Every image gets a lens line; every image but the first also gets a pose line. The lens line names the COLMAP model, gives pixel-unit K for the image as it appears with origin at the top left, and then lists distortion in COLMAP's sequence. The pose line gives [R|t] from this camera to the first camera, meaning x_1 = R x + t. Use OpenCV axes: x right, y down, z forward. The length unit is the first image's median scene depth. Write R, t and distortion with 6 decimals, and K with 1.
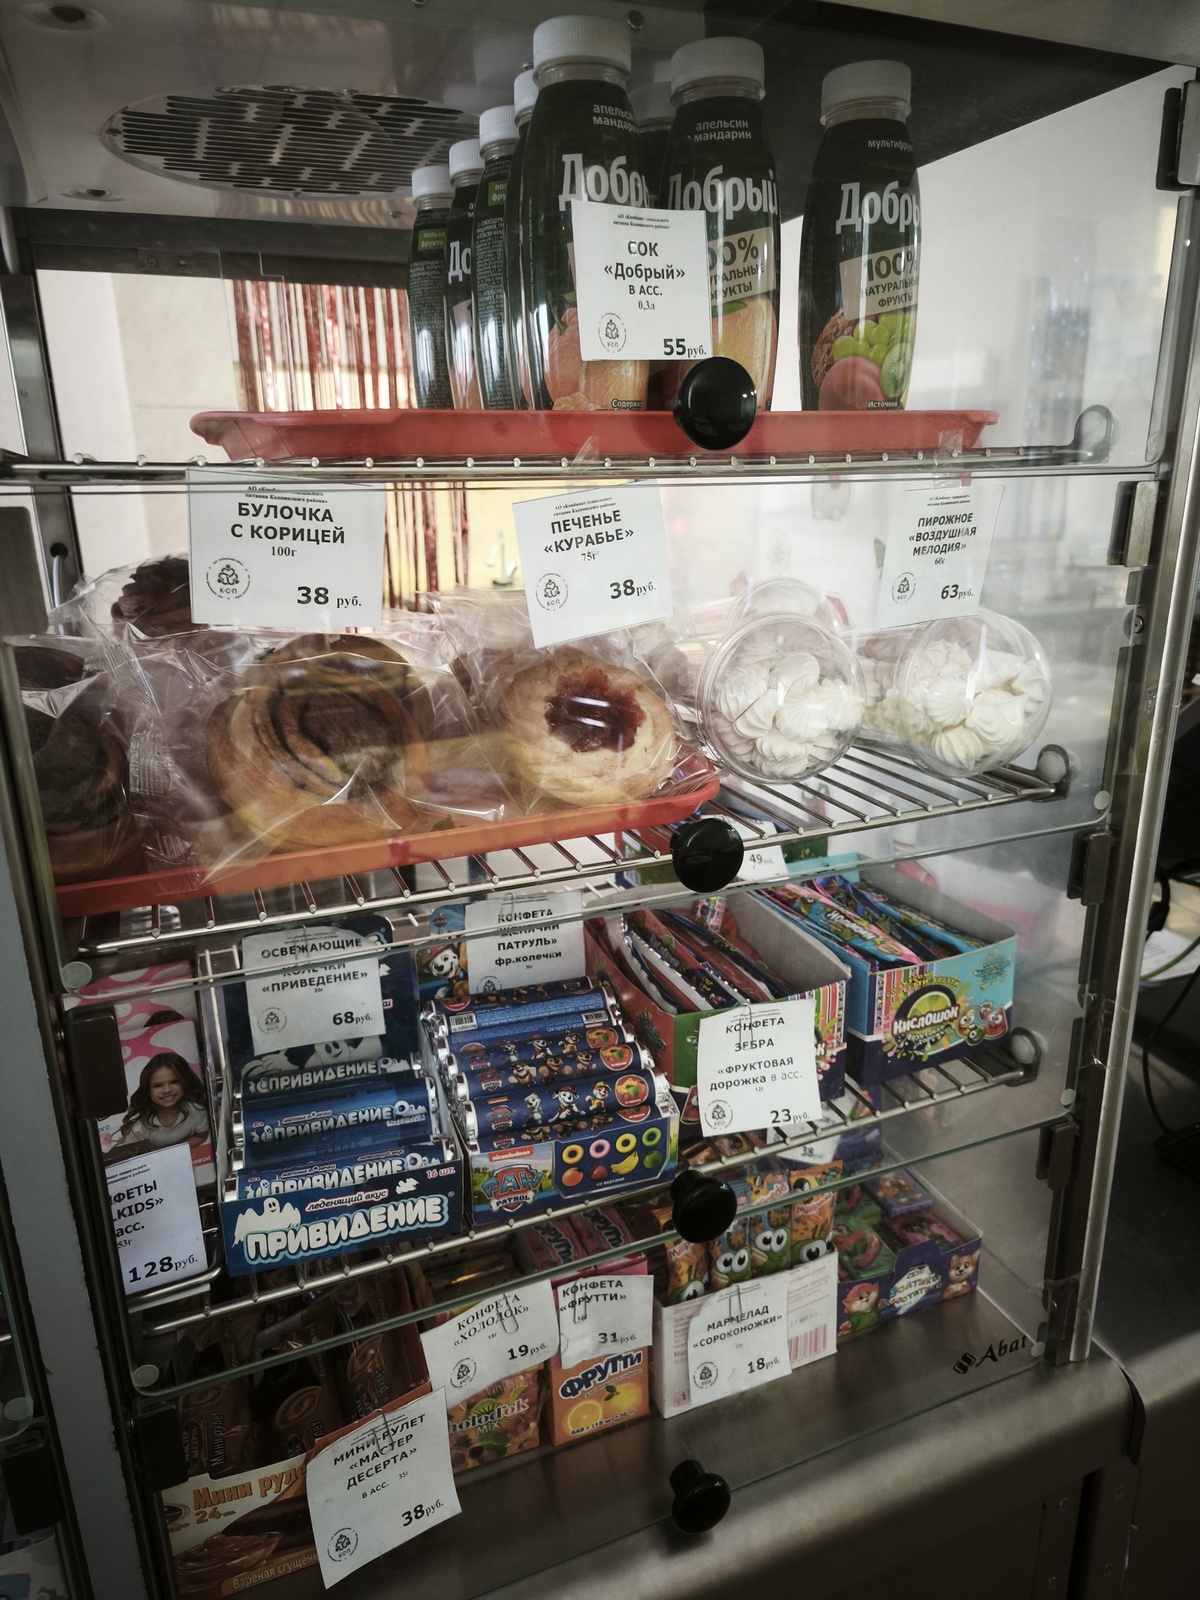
lens RADIAL K [[1058.6, 0, 600.0], [0, 1058.6, 800.0], [0, 0, 1]] dist [0.055500, -0.050259]
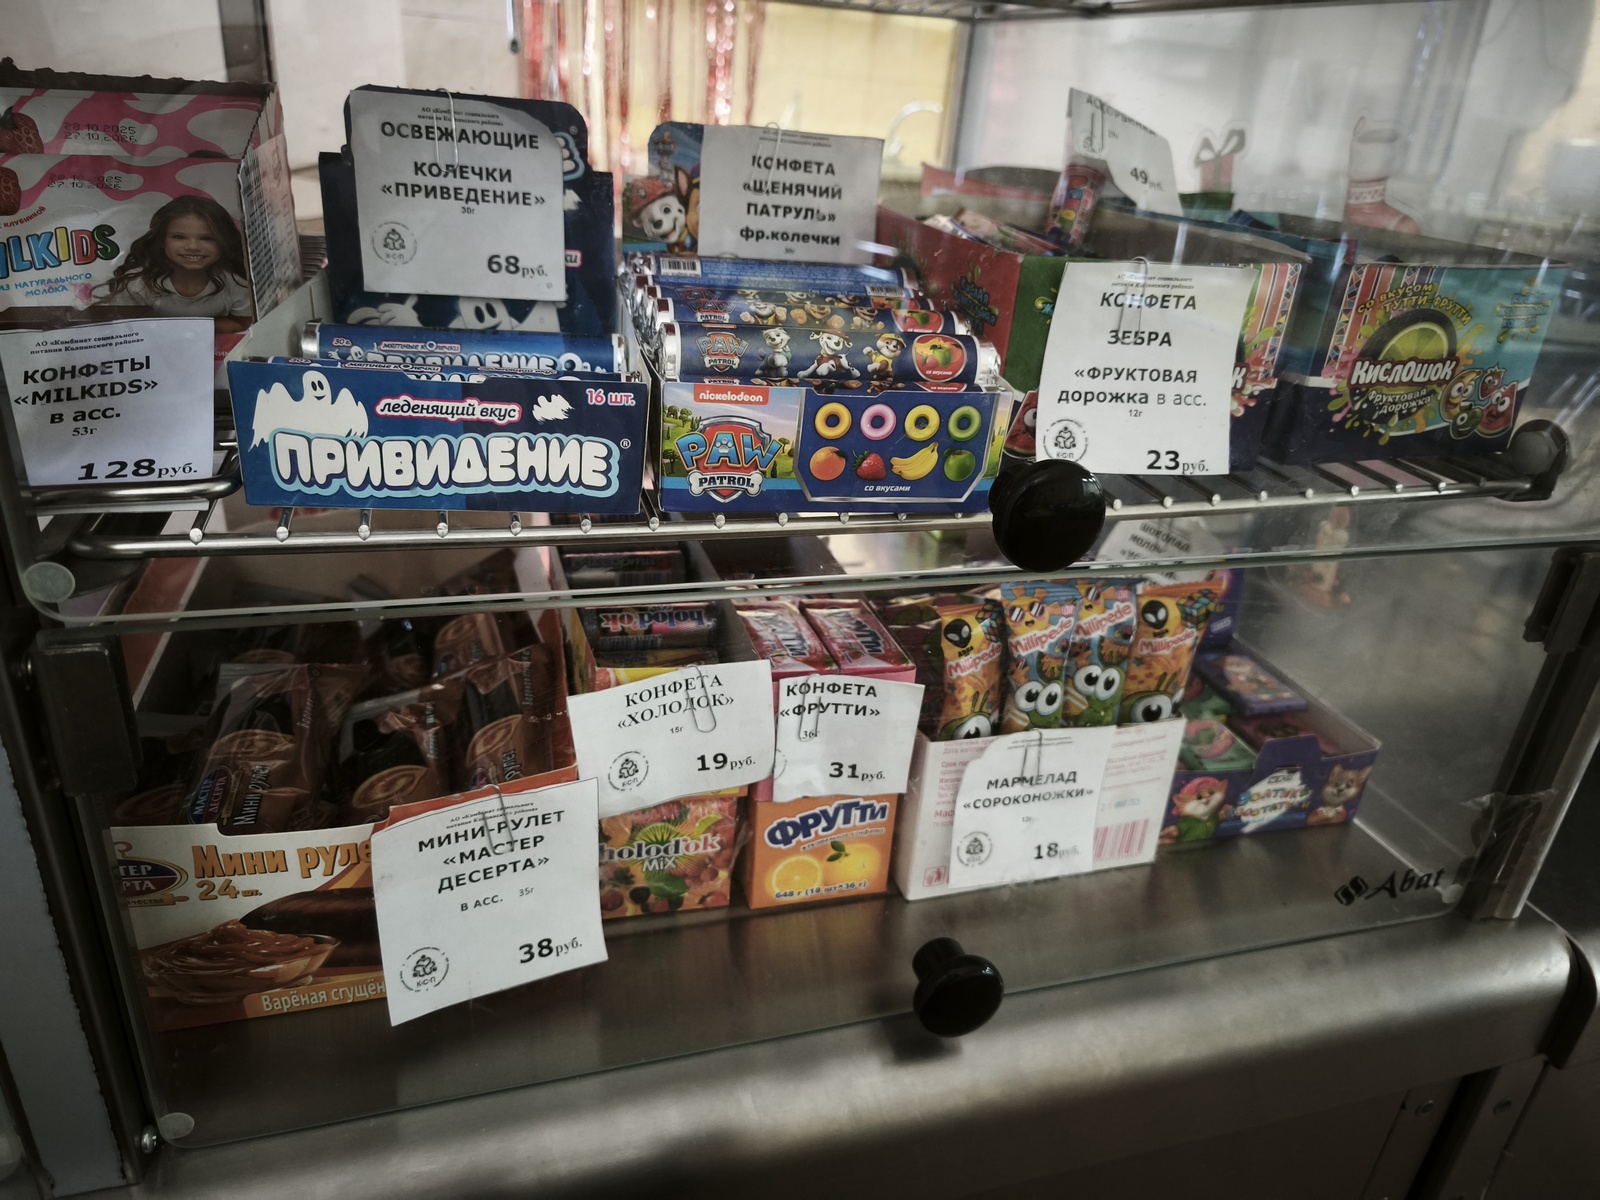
lens RADIAL K [[1066.3, 0, 786.0], [0, 1066.3, 599.7], [0, 0, 1]] dist [0.025634, 0.000048]
pose [[0.990587, 0.124662, -0.056544, -0.004433], [-0.115380, 0.982661, 0.145137, 0.304507], [0.073657, -0.137247, 0.987795, 0.340729]]
